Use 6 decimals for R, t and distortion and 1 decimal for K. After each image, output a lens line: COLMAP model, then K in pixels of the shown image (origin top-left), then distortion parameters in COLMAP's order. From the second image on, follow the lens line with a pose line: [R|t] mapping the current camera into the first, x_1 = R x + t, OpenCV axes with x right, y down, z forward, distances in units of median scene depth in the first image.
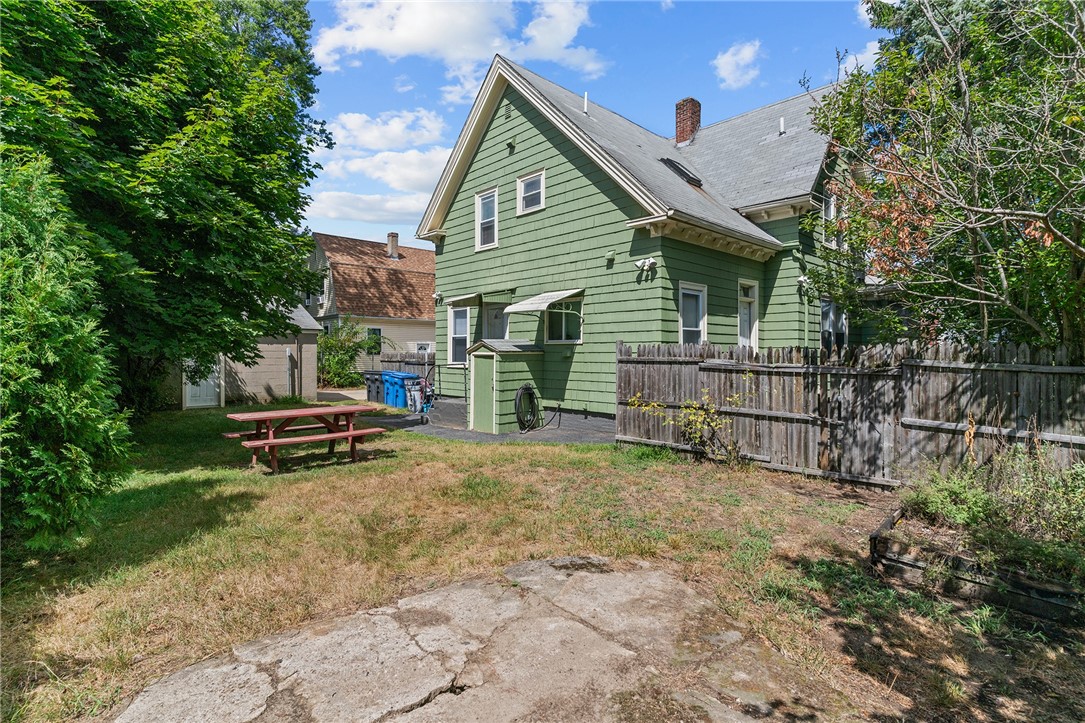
lens RADIAL K [[558.4, 0, 542.5], [0, 558.4, 361.5], [0, 0, 1]] dist [-0.001010, -0.000240]
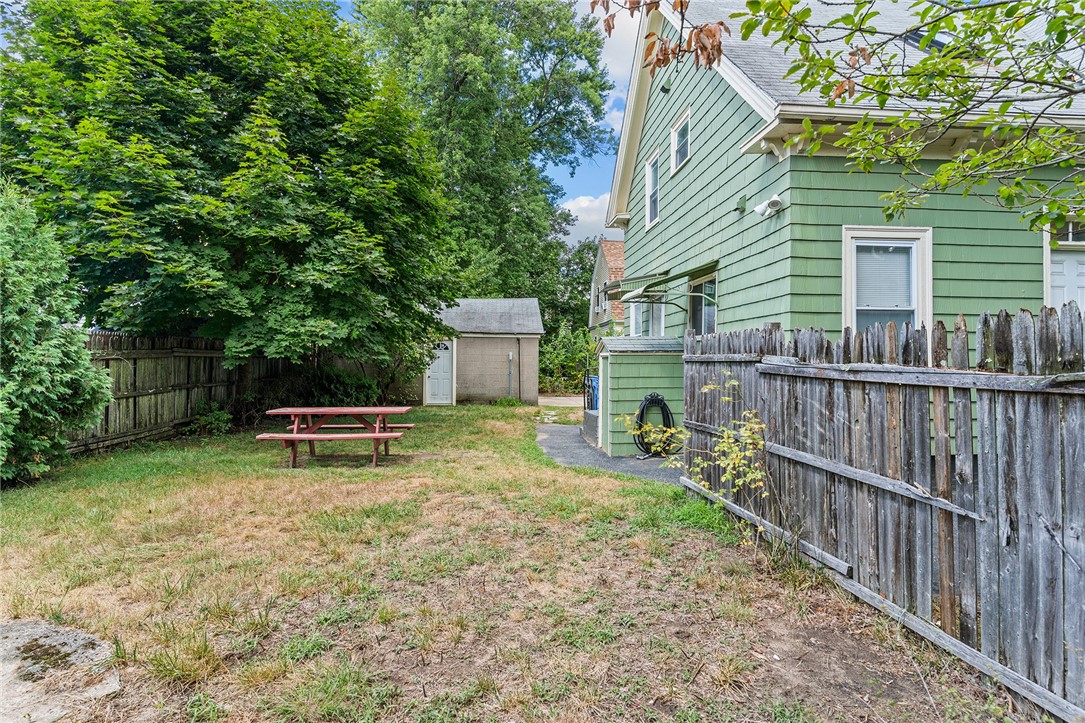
lens RADIAL K [[558.4, 0, 542.5], [0, 558.4, 361.5], [0, 0, 1]] dist [-0.001010, -0.000240]
pose [[0.759848, 0.002957, -0.650094, 0.495147], [-0.015521, 0.999787, -0.013595, 0.011925], [0.649915, 0.020420, 0.759732, 0.463974]]
